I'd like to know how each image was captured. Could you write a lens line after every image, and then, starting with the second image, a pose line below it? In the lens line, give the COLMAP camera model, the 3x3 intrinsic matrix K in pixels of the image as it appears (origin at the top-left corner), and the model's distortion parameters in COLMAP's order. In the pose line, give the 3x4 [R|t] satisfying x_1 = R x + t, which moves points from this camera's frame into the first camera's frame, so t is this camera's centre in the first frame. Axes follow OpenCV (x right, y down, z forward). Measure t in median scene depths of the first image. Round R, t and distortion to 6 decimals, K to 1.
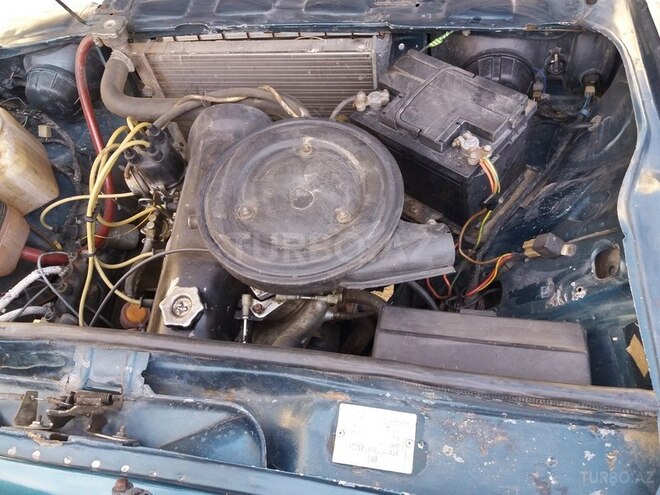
lens RADIAL K [[548.2, 0, 333.7], [0, 548.2, 245.2], [0, 0, 1]] dist [0.029803, -0.066035]
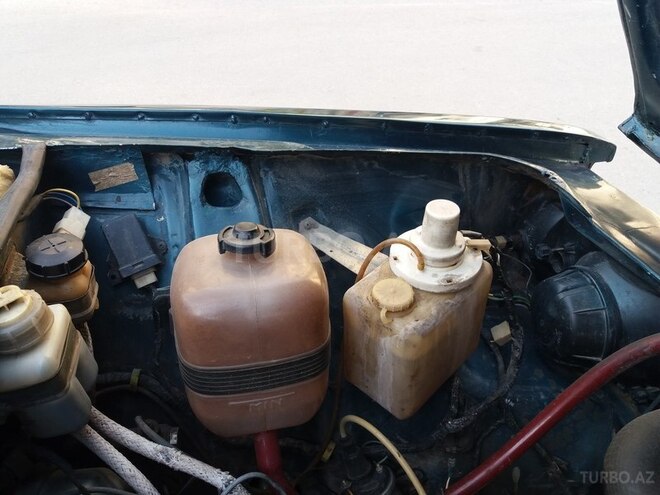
lens RADIAL K [[548.2, 0, 333.7], [0, 548.2, 245.2], [0, 0, 1]] dist [0.029803, -0.066035]
pose [[0.304544, 0.708398, -0.636730, -0.274757], [-0.876443, 0.470166, 0.103888, -0.157173], [0.372963, 0.526419, 0.764056, 0.431423]]
